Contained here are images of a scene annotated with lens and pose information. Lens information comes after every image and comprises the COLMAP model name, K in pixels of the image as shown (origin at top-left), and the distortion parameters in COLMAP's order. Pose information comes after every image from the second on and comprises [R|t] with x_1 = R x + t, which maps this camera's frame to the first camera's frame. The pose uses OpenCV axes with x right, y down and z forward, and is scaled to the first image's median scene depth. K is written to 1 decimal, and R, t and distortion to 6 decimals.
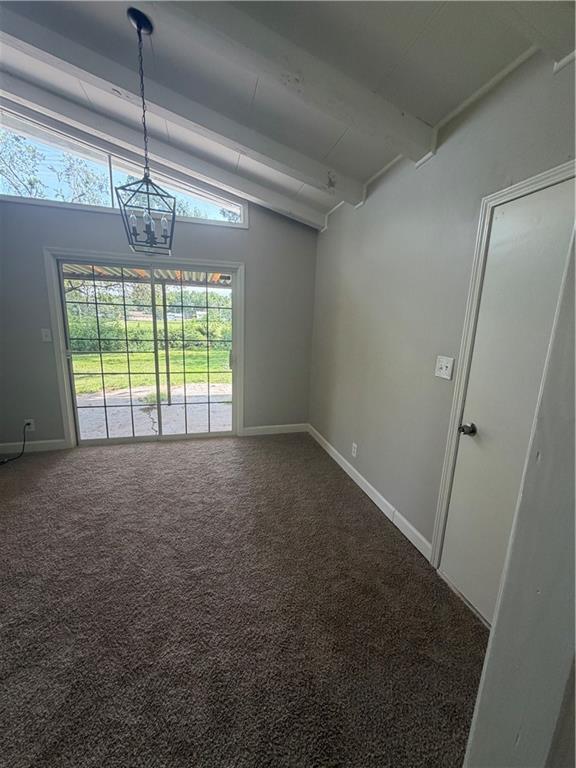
lens RADIAL K [[305.9, 0, 285.6], [0, 305.9, 383.3], [0, 0, 1]] dist [-0.001010, 0.000502]
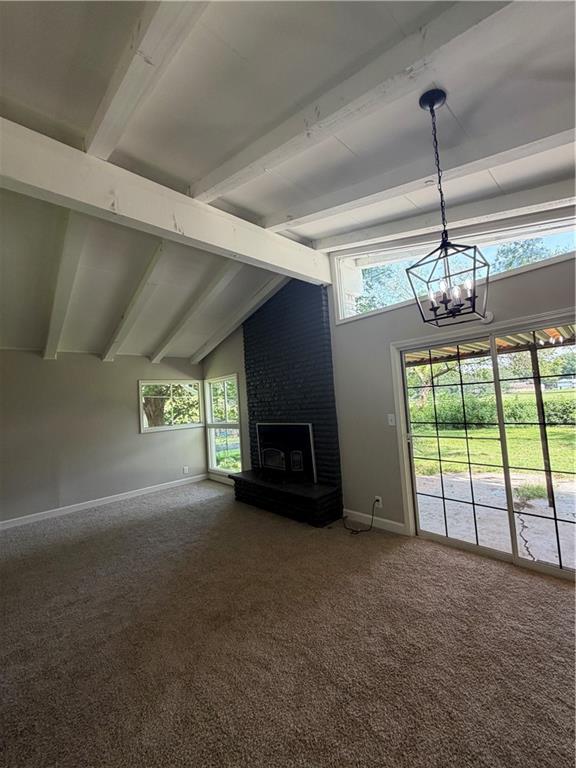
lens RADIAL K [[305.9, 0, 286.3], [0, 305.9, 382.5], [0, 0, 1]] dist [-0.001010, 0.000502]
pose [[0.456920, -0.118726, -0.881548, 0.027723], [-0.100119, 0.977890, -0.183595, -0.047469], [0.883855, 0.172148, 0.434931, 0.164116]]
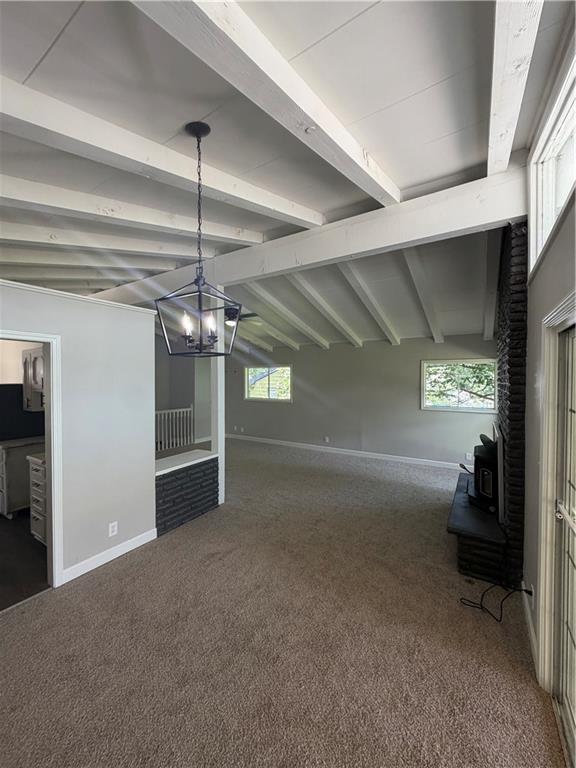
lens RADIAL K [[305.9, 0, 286.1], [0, 305.9, 379.9], [0, 0, 1]] dist [-0.001010, 0.000502]
pose [[-0.744736, -0.018426, -0.667104, -0.021244], [-0.153419, 0.977573, 0.144271, -0.320075], [0.649485, 0.209791, -0.730861, 1.019631]]
